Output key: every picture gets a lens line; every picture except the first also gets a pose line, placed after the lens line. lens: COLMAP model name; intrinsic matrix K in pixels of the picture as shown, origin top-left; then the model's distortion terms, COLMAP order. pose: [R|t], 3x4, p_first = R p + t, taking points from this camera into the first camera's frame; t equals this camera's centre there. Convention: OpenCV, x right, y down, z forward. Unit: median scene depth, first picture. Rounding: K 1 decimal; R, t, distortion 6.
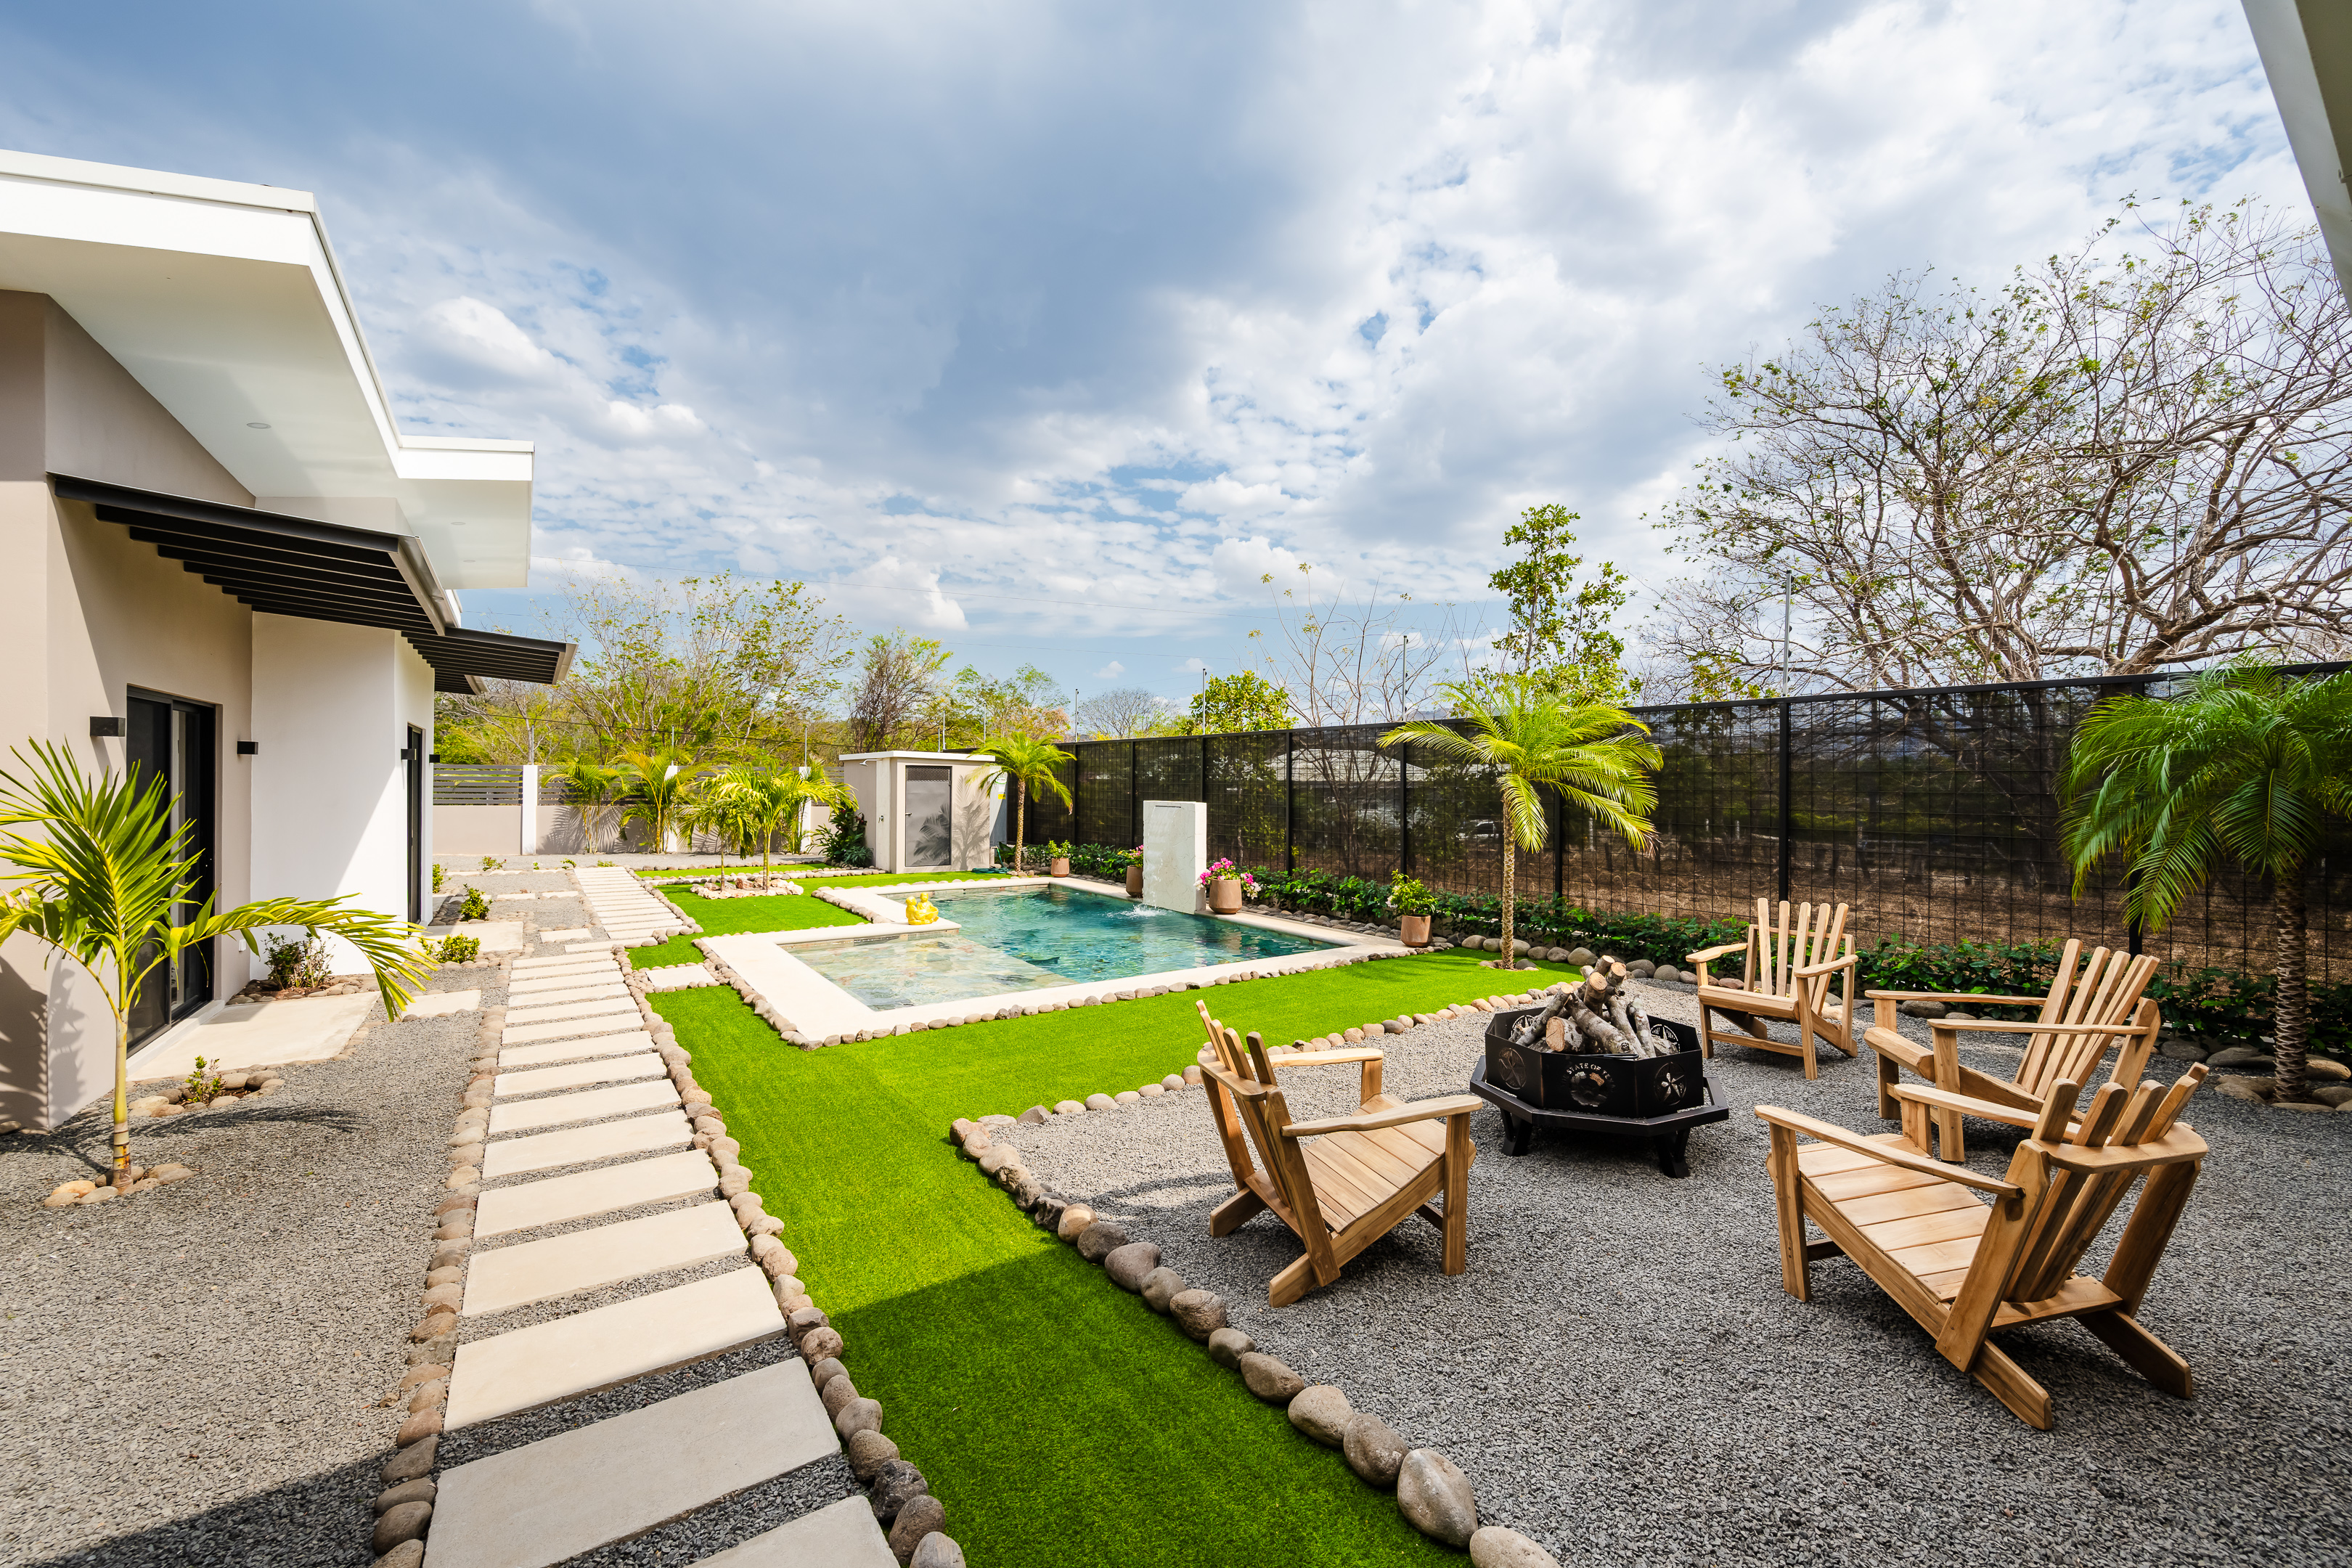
lens RADIAL K [[928.5, 0, 1175.3], [0, 928.5, 778.0], [0, 0, 1]] dist [-0.004529, -0.000666]
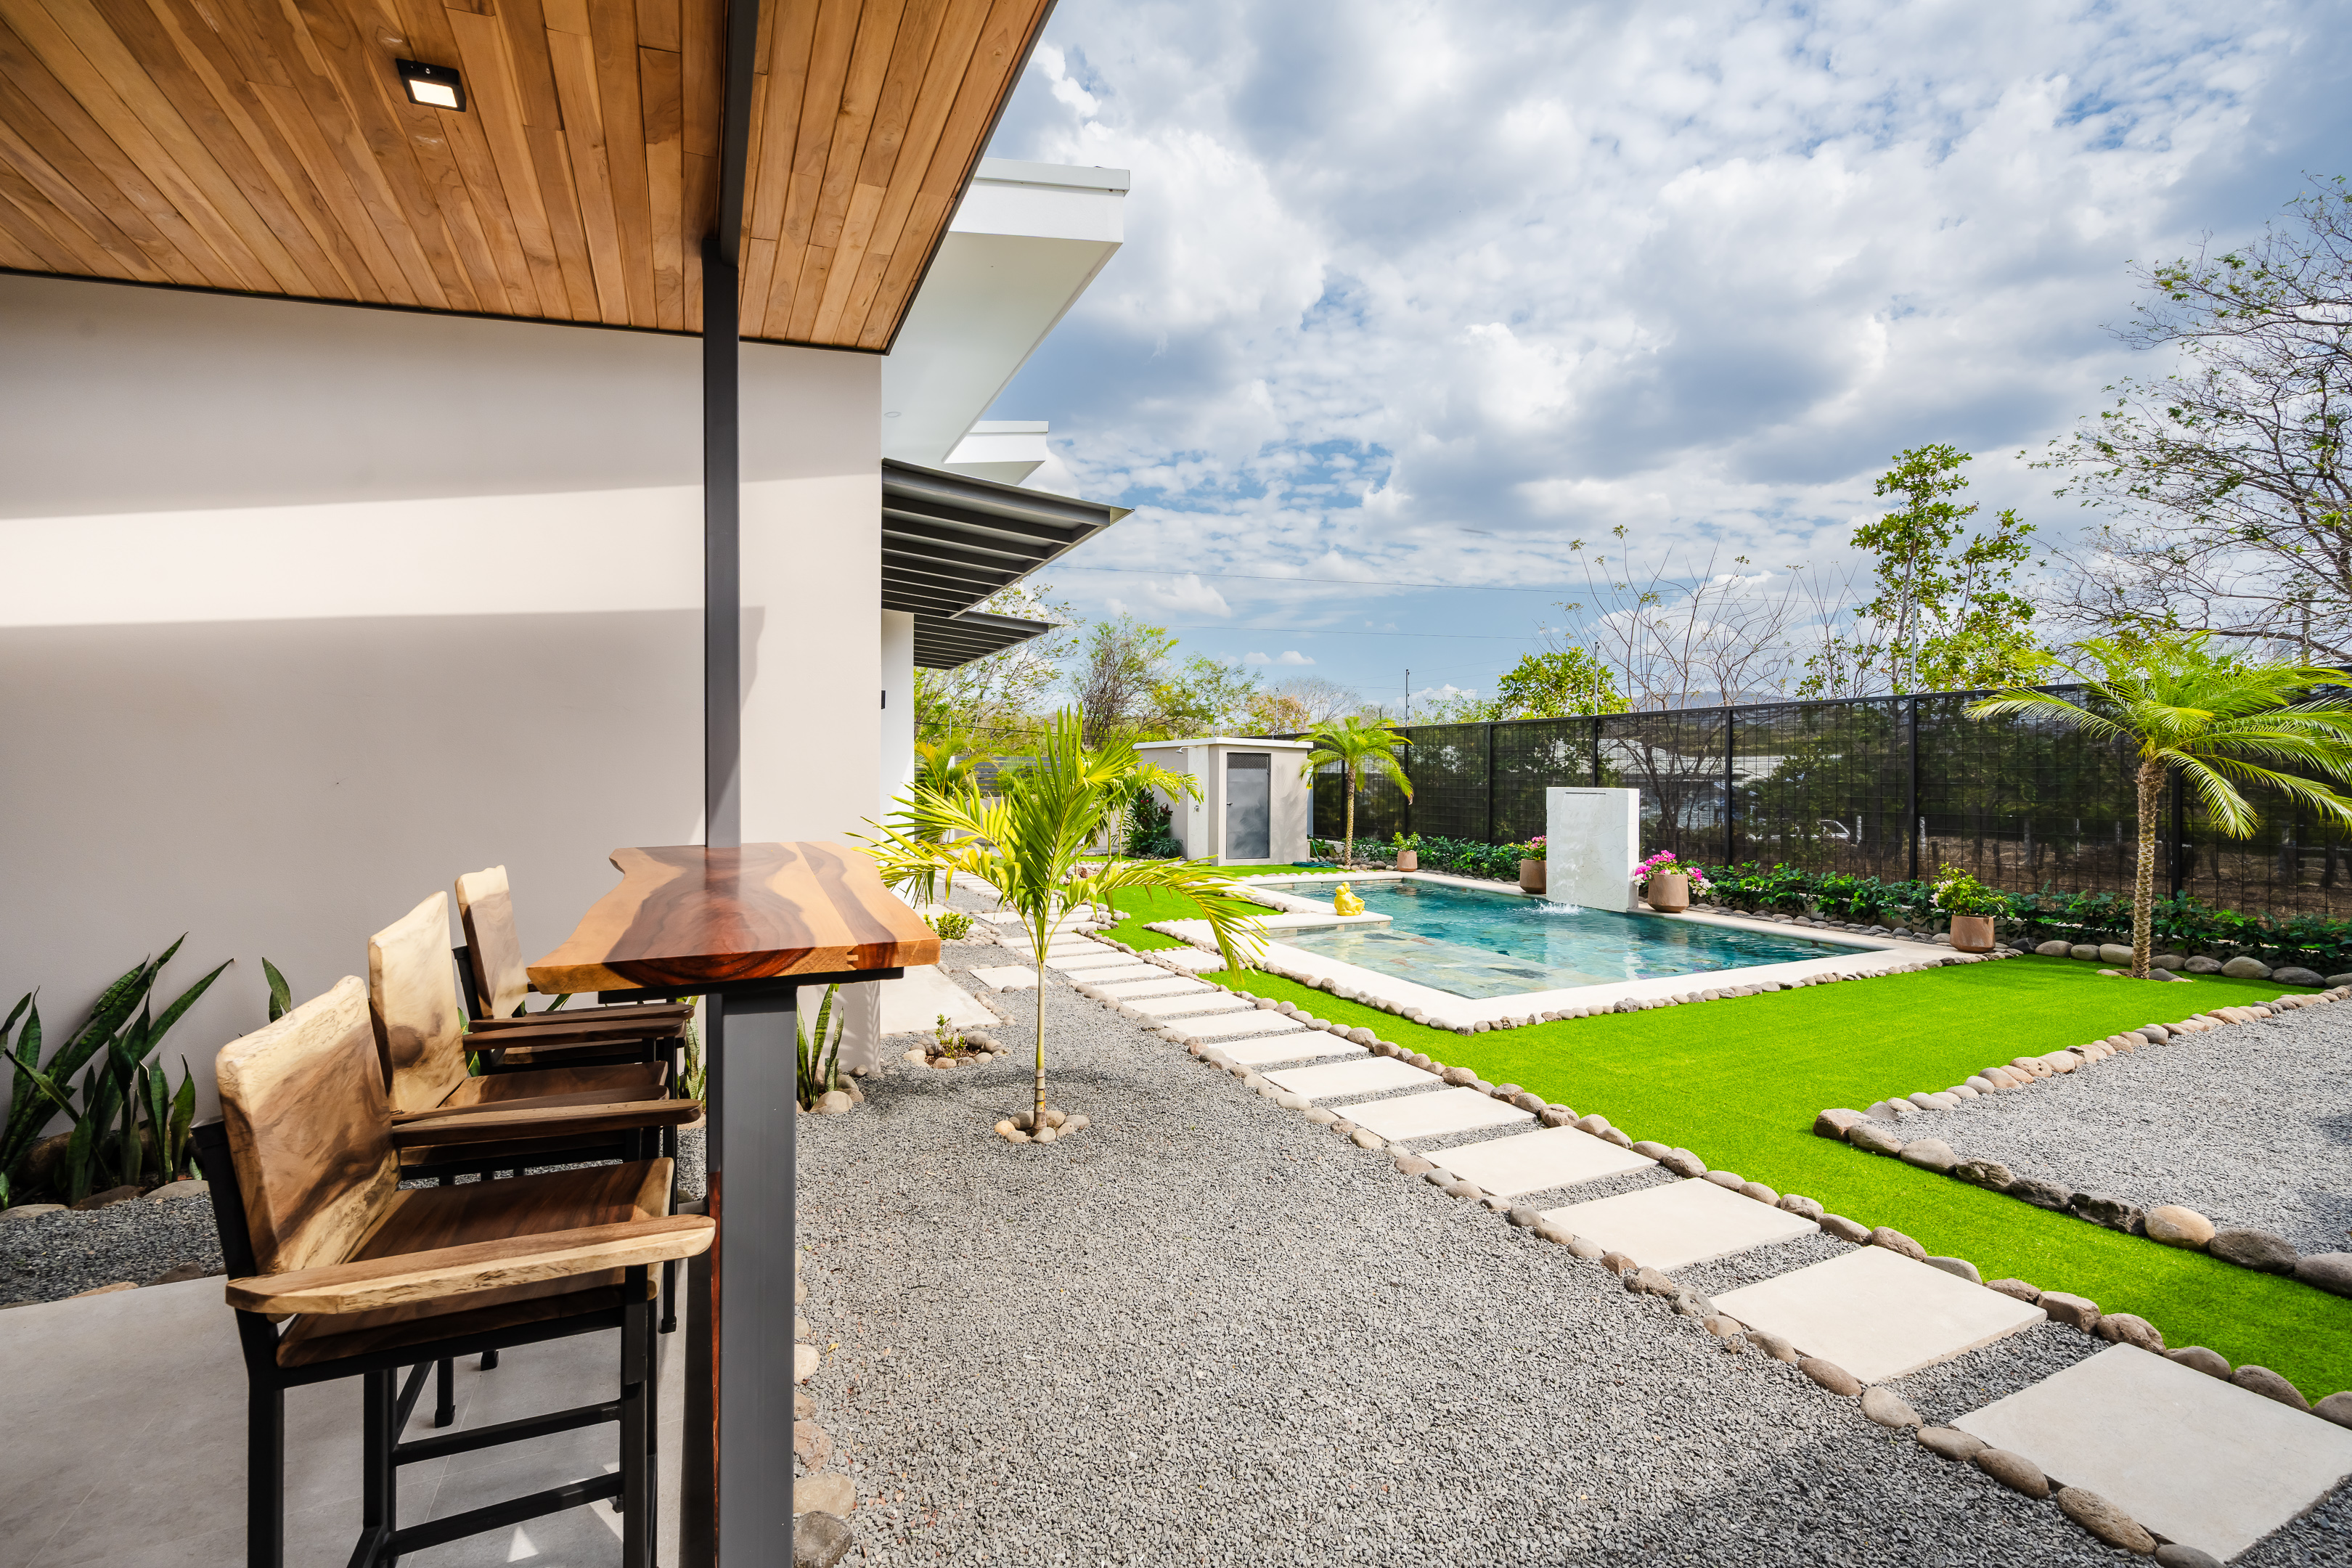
lens RADIAL K [[999.9, 0, 1166.2], [0, 999.9, 782.2], [0, 0, 1]] dist [-0.006530, -0.000193]
pose [[0.985771, 0.001322, -0.168088, -0.185335], [-0.000095, 0.999973, 0.007305, 0.009634], [0.168093, -0.007185, 0.985745, -0.019917]]
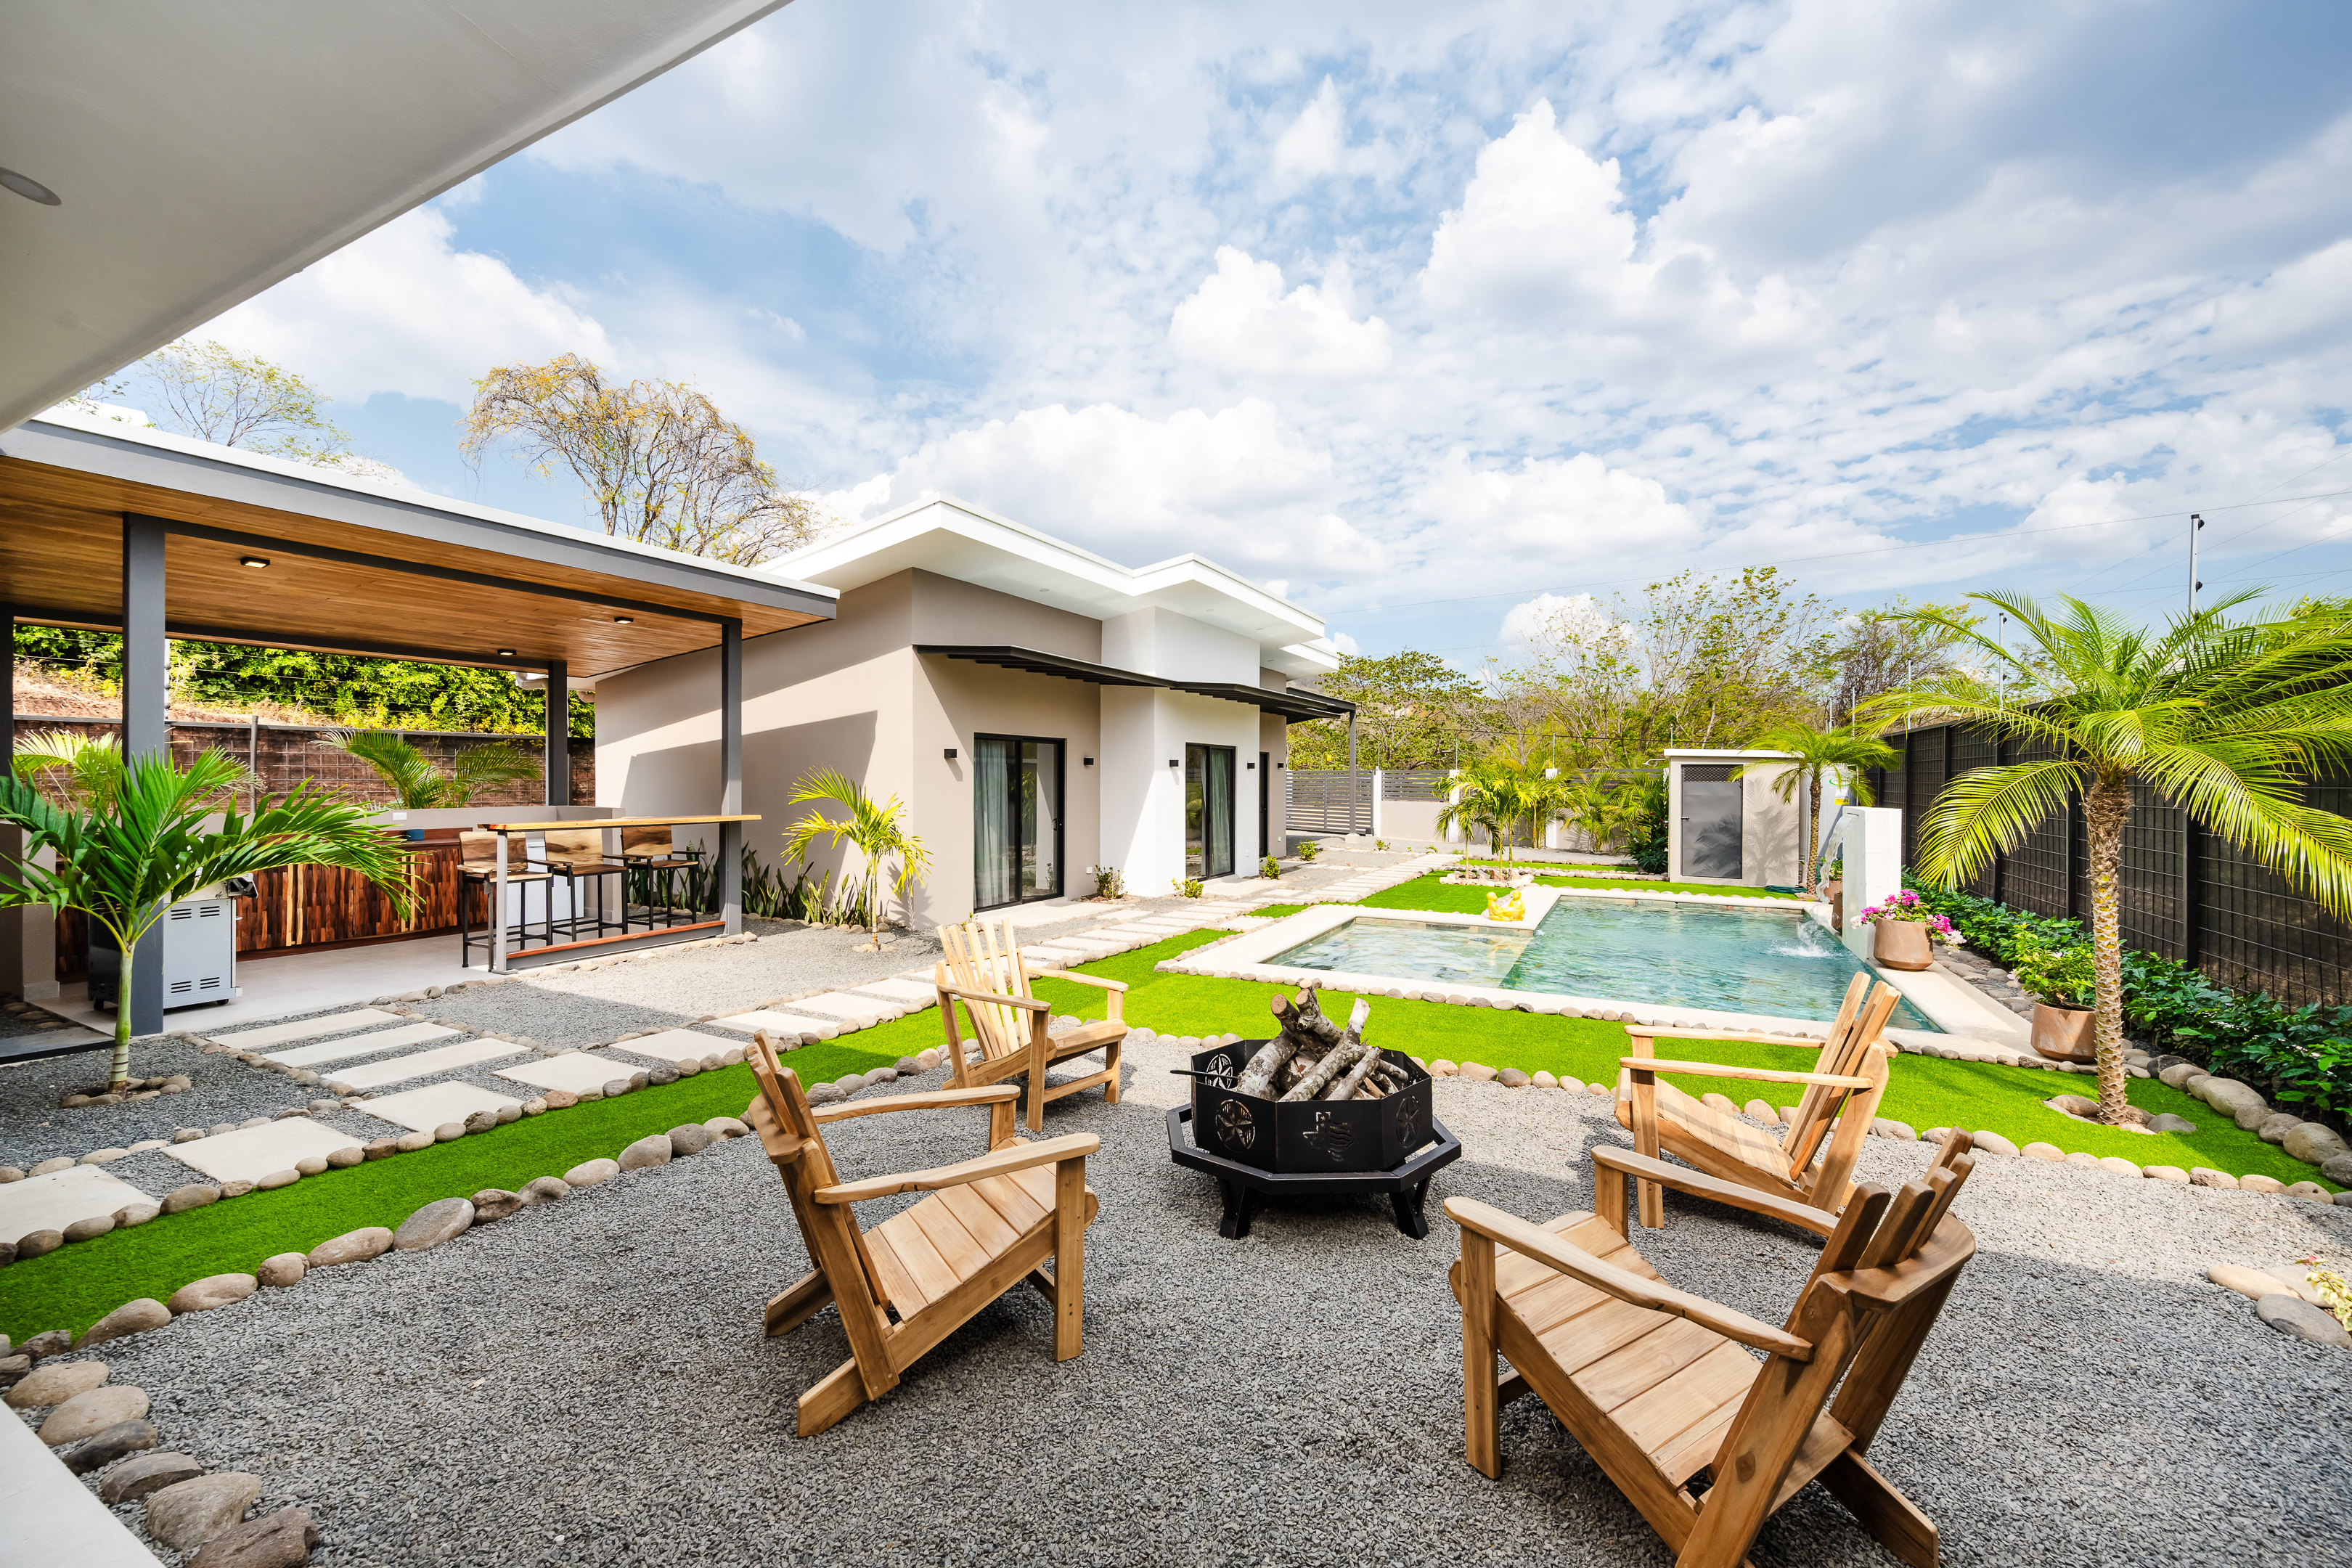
lens RADIAL K [[928.5, 0, 1175.3], [0, 928.5, 782.4], [0, 0, 1]] dist [-0.004529, -0.000666]
pose [[0.484570, -0.008978, -0.874706, 0.283369], [0.003214, 0.999959, -0.008483, 0.010193], [0.874747, 0.001299, 0.484579, 0.108594]]
